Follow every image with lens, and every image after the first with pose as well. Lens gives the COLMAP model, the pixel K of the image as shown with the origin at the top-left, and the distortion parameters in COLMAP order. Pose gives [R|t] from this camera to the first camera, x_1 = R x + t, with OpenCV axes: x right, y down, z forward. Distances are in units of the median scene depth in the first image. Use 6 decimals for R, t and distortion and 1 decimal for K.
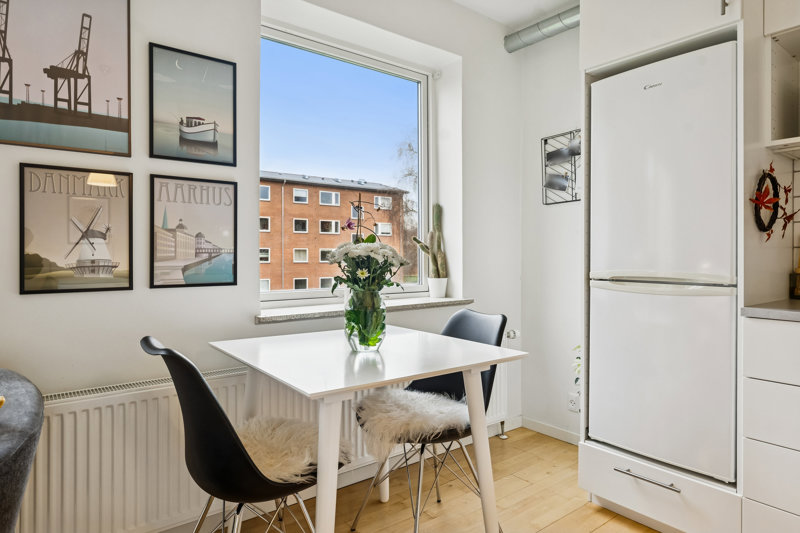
lens RADIAL K [[482.7, 0, 404.8], [0, 482.7, 254.1], [0, 0, 1]] dist [-0.002651, 0.001796]
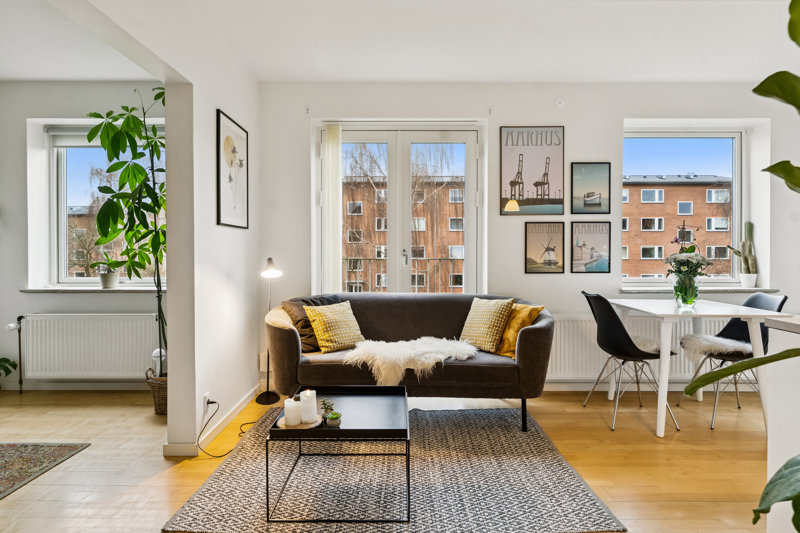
lens RADIAL K [[442.6, 0, 394.5], [0, 442.6, 257.1], [0, 0, 1]] dist [-0.001704, 0.001138]
pose [[0.778052, 0.007290, -0.628157, 0.111733], [0.001947, 0.999900, 0.014016, -0.030386], [0.628196, -0.012128, 0.777960, -1.022106]]
